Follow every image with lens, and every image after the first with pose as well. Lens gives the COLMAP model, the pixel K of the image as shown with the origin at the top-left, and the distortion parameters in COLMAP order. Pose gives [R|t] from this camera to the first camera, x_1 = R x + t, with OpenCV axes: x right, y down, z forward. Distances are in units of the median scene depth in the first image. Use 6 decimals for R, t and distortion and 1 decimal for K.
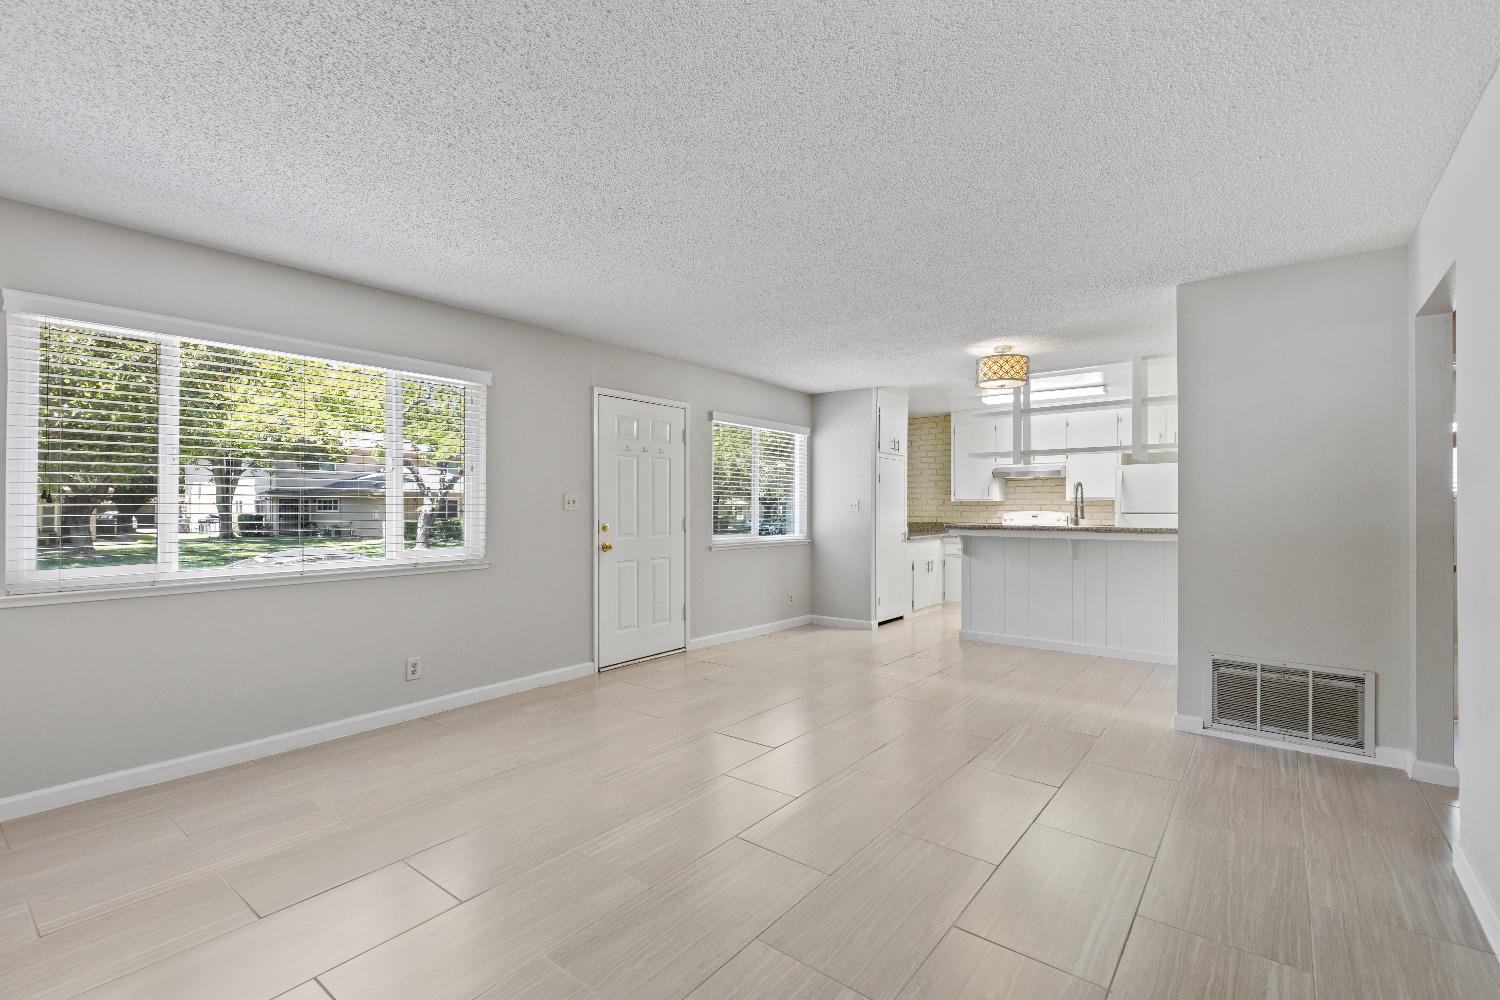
lens RADIAL K [[669.5, 0, 737.1], [0, 669.5, 501.9], [0, 0, 1]] dist [0.002598, 0.000298]
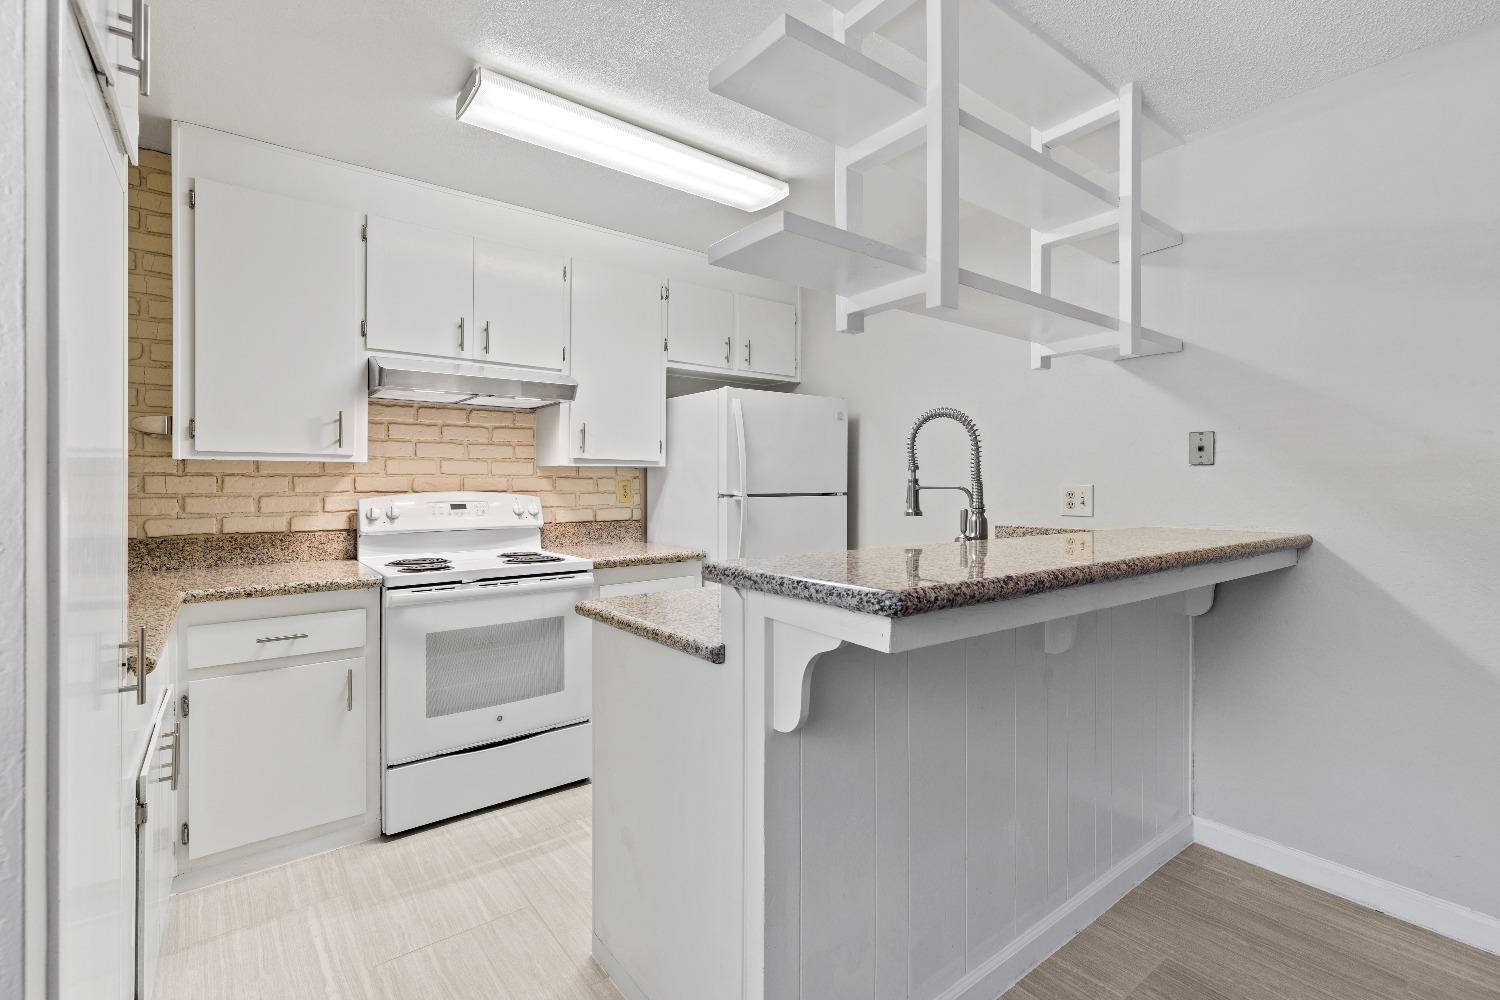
lens RADIAL K [[687.5, 0, 747.2], [0, 687.5, 483.7], [0, 0, 1]] dist [0.001386, 0.000265]
pose [[0.249239, -0.005165, 0.968428, 0.148053], [-0.004017, 0.999972, 0.006367, 0.007816], [-0.968434, -0.005477, 0.249211, 0.962774]]
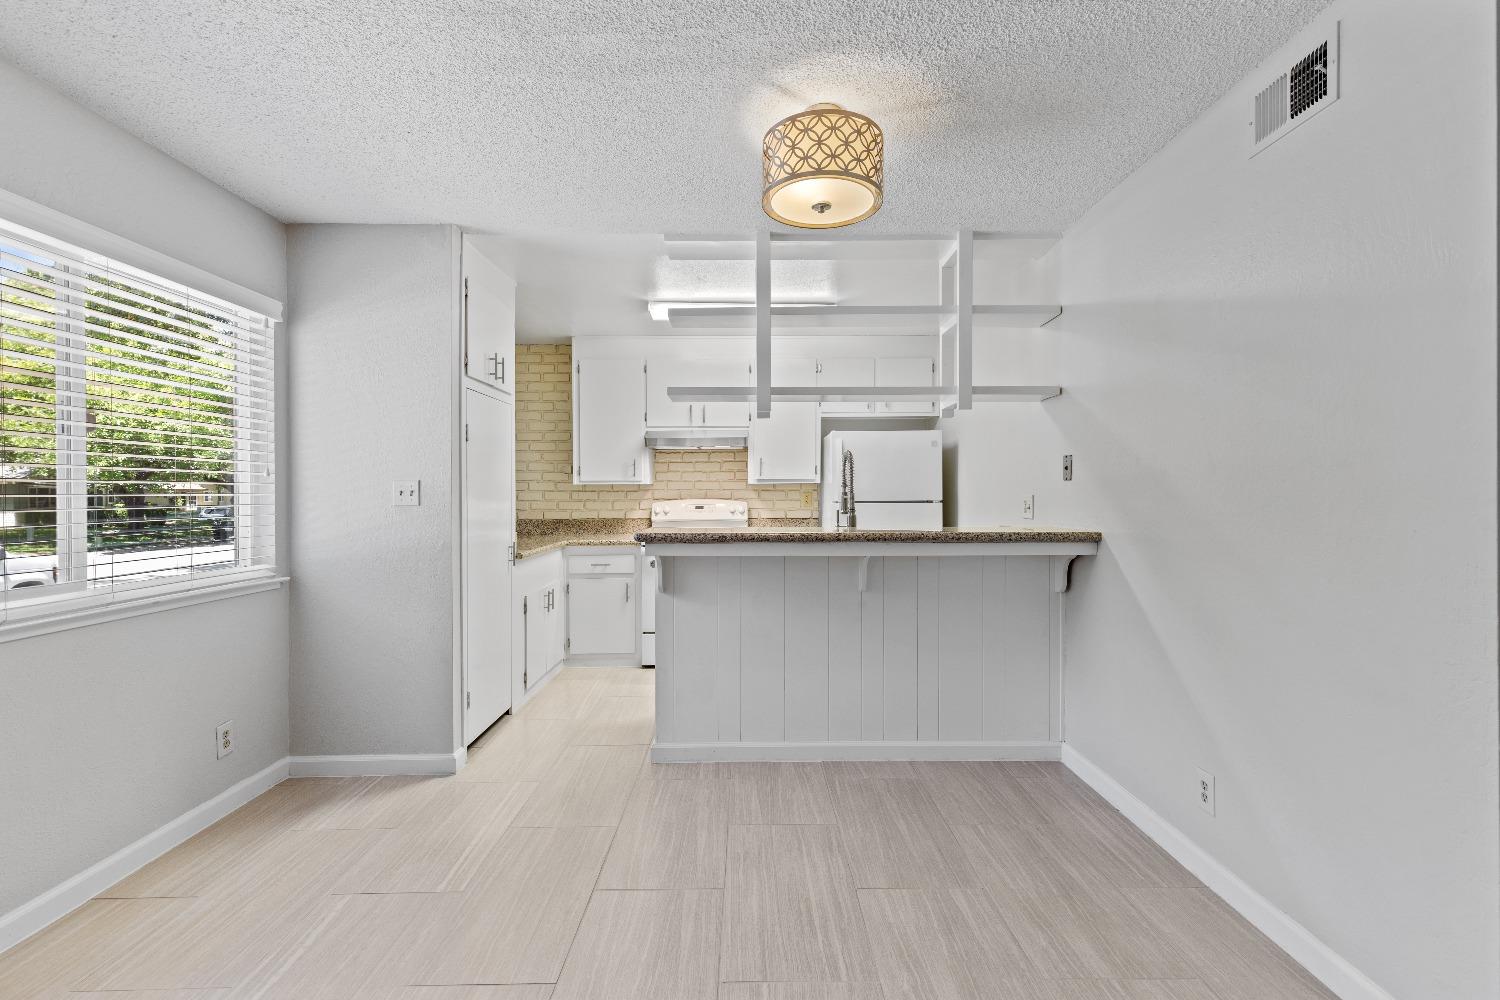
lens RADIAL K [[669.5, 0, 737.1], [0, 669.5, 501.9], [0, 0, 1]] dist [0.002598, 0.000298]
pose [[0.791579, -0.015659, 0.610866, 0.087683], [0.004659, 0.999797, 0.019592, 0.004502], [-0.611049, -0.012662, 0.791491, 0.579382]]
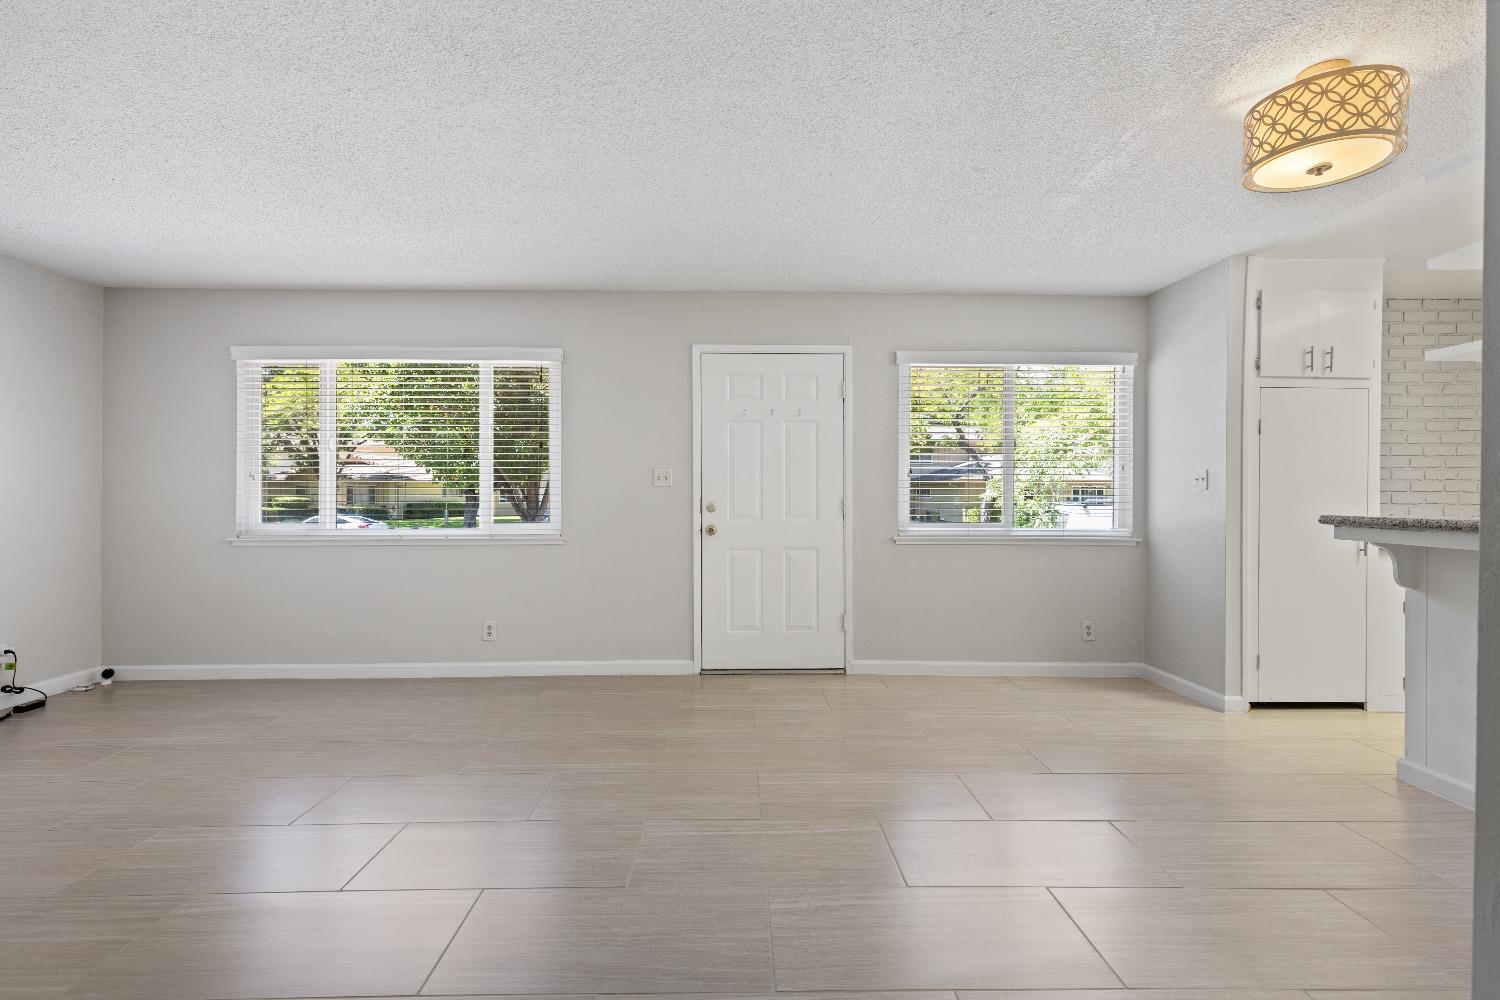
lens RADIAL K [[674.9, 0, 753.7], [0, 674.9, 491.7], [0, 0, 1]] dist [0.010048, -0.000125]
pose [[0.642430, -0.003130, -0.766338, 0.403932], [0.004599, 0.999989, -0.000229, 0.015142], [0.766330, -0.003378, 0.642438, 0.392861]]
